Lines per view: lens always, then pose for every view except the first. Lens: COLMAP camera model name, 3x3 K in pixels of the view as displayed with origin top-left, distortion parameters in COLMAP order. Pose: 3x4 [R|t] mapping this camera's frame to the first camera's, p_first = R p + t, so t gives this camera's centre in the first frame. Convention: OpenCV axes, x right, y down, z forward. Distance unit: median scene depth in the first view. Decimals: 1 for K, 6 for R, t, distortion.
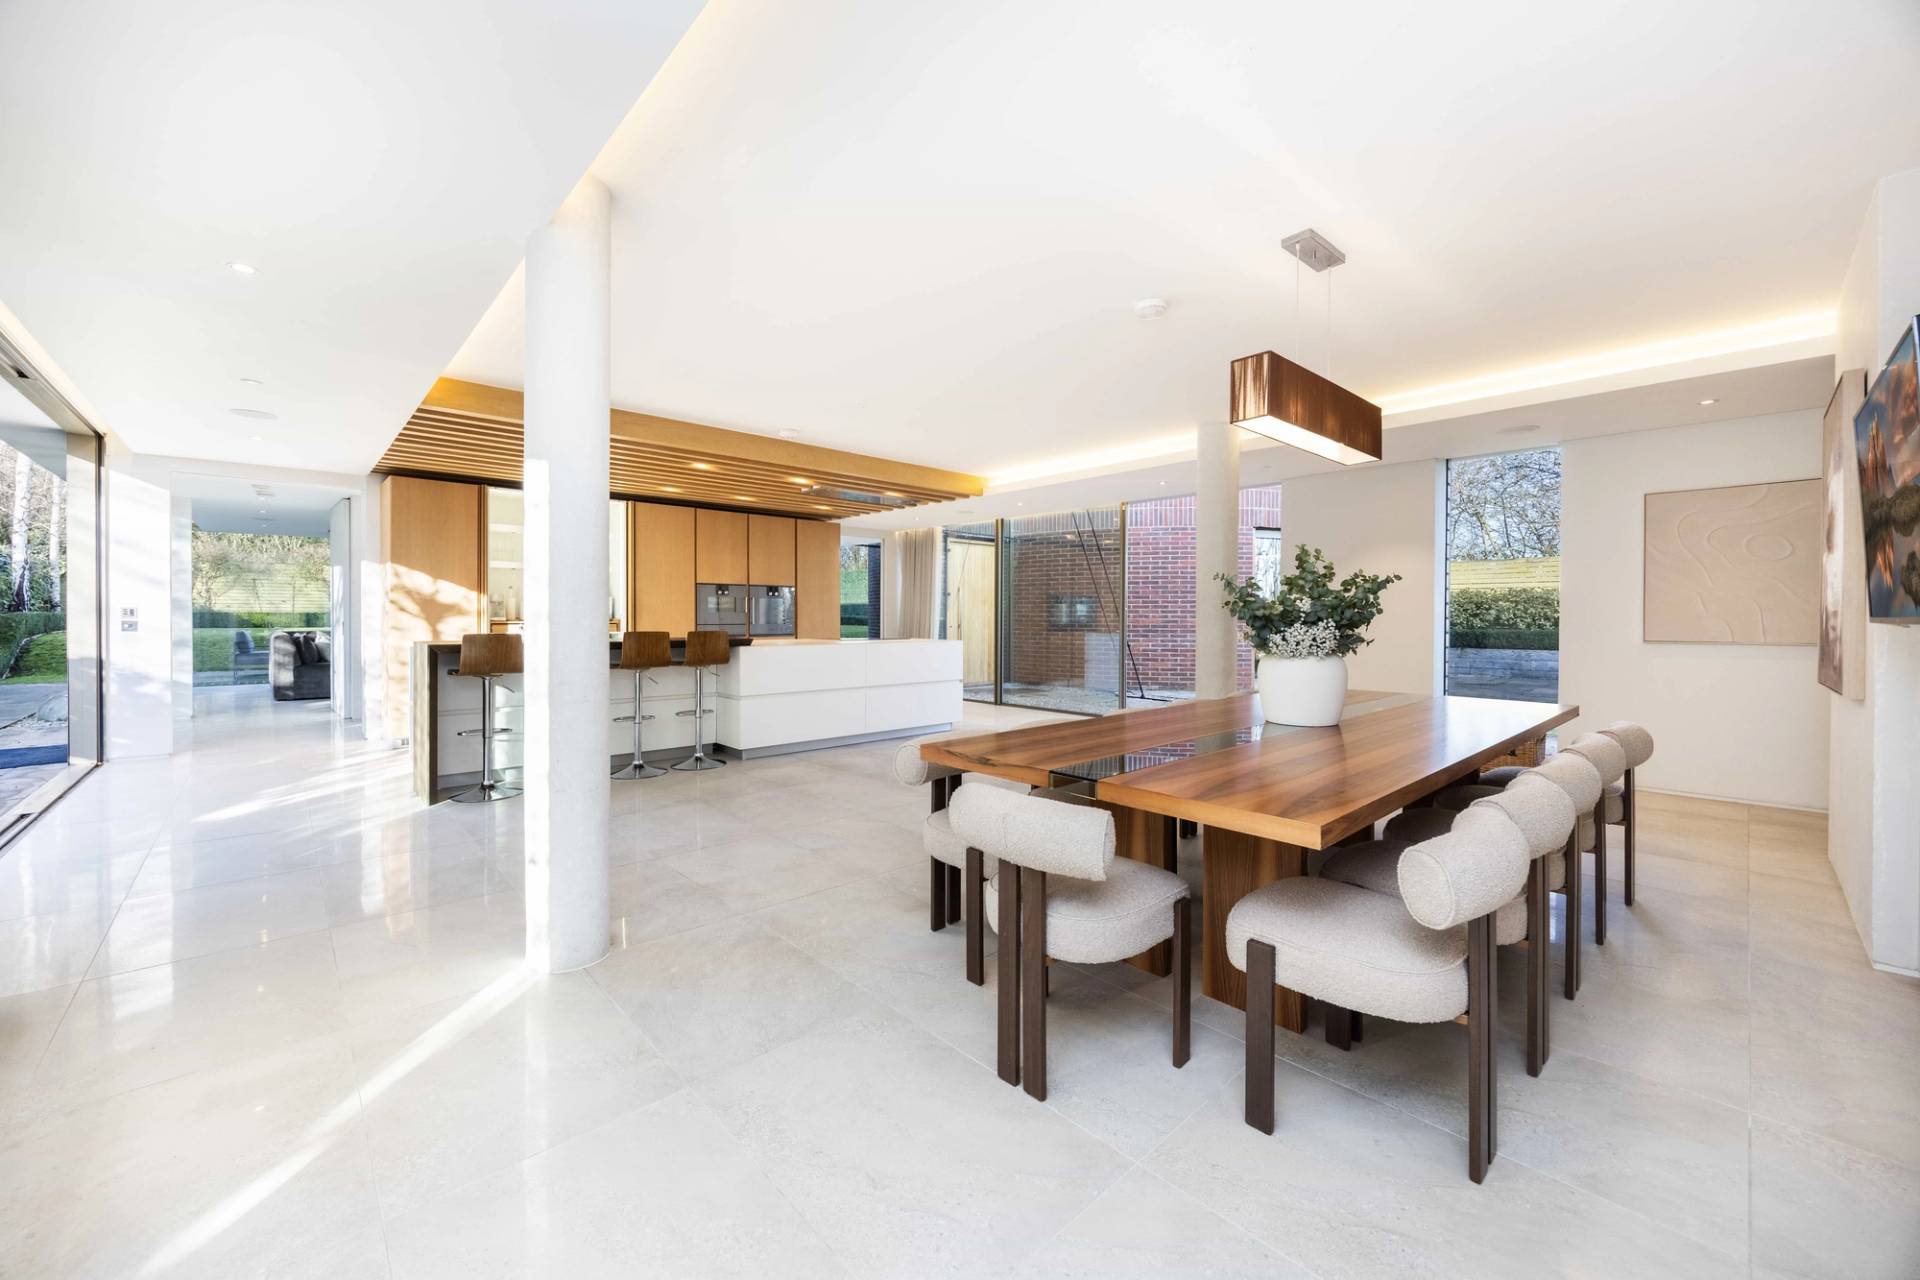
lens RADIAL K [[735.0, 0, 954.3], [0, 735.0, 641.2], [0, 0, 1]] dist [-0.002756, -0.000024]
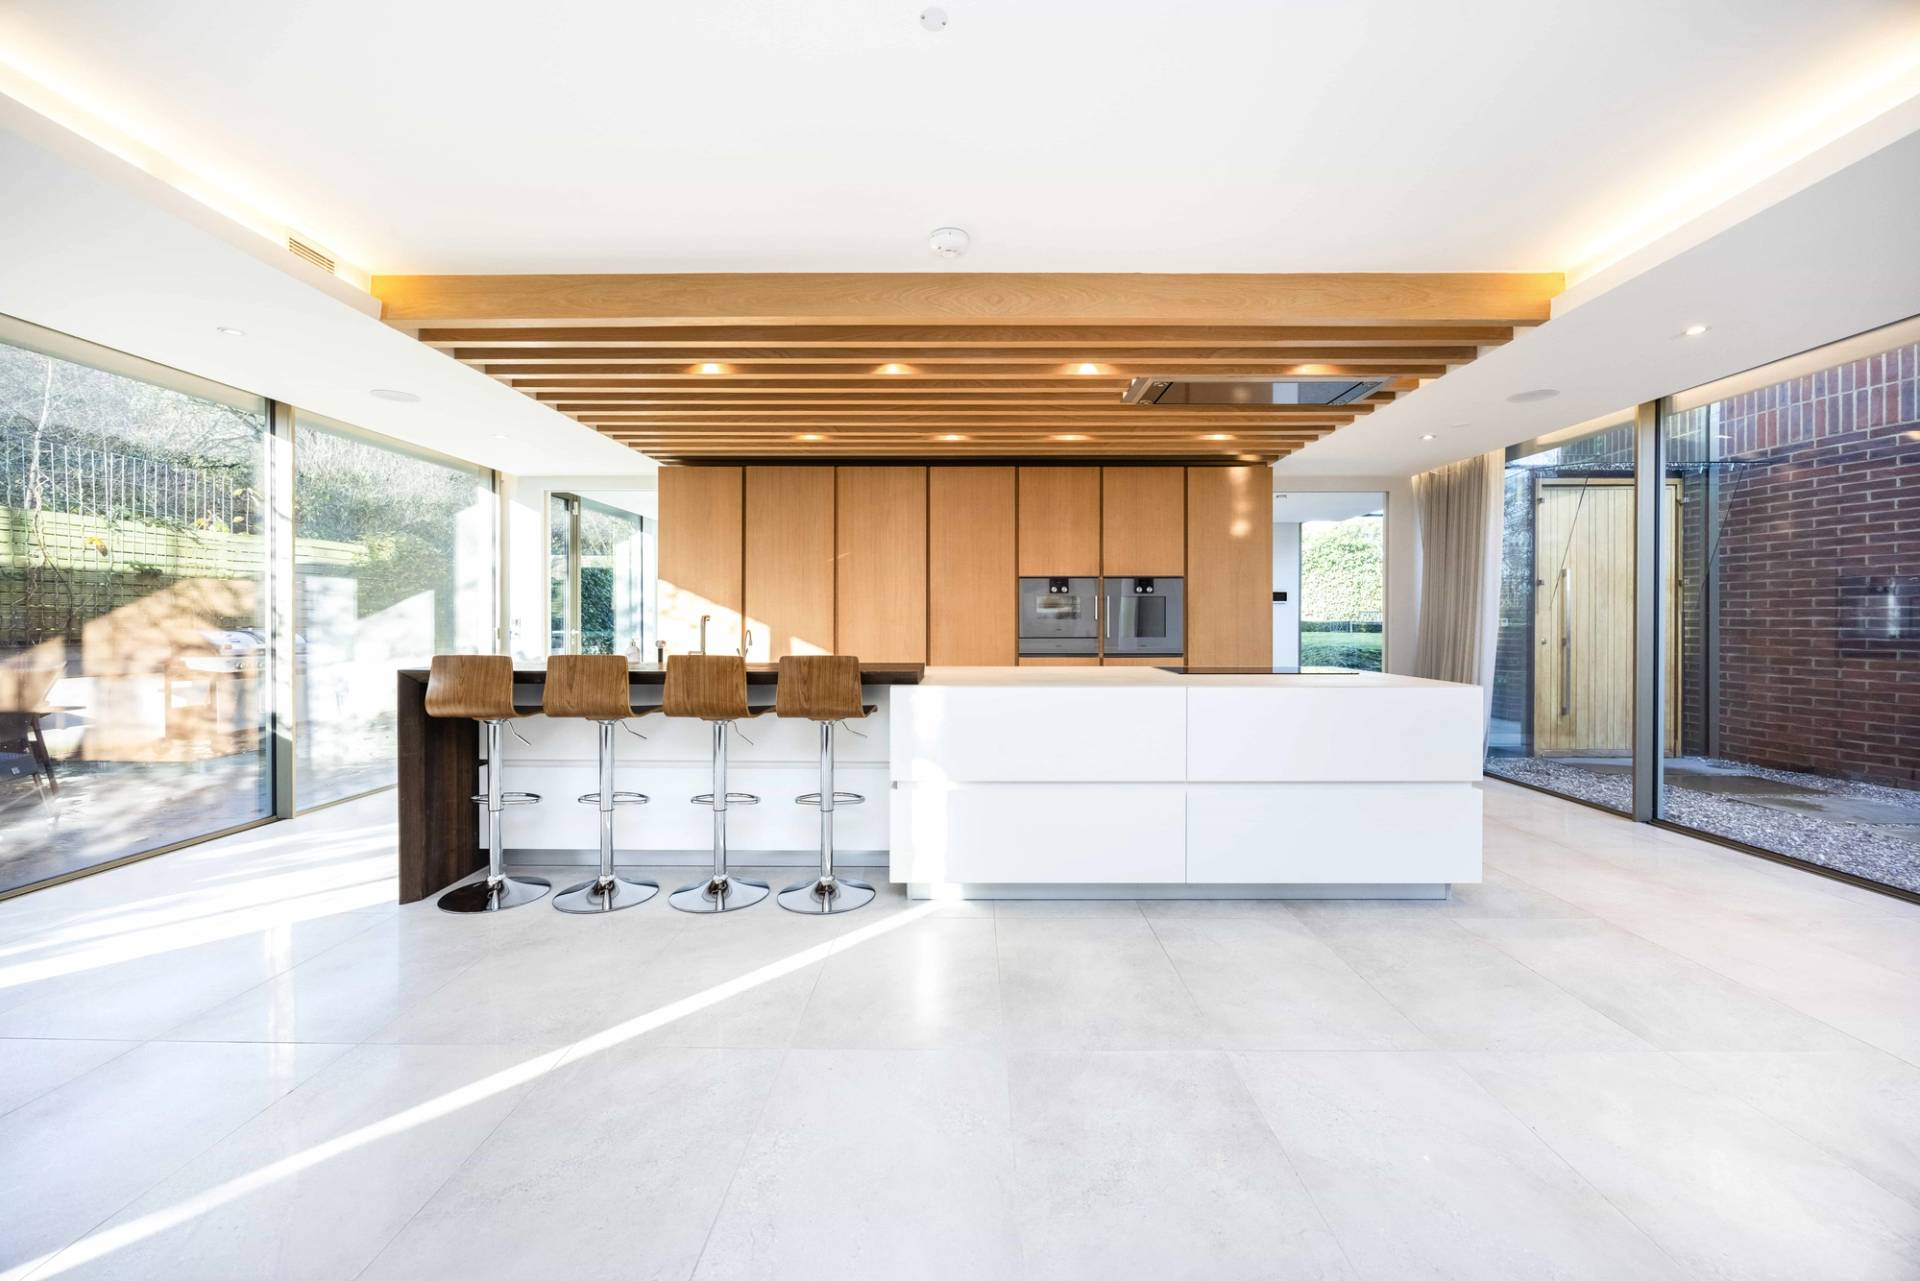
lens RADIAL K [[735.0, 0, 963.0], [0, 735.0, 627.1], [0, 0, 1]] dist [-0.002756, -0.000024]
pose [[0.726299, -0.001128, -0.687378, 0.074109], [-0.019723, 0.999553, -0.022480, -0.015218], [0.687096, 0.029885, 0.725952, 0.438661]]
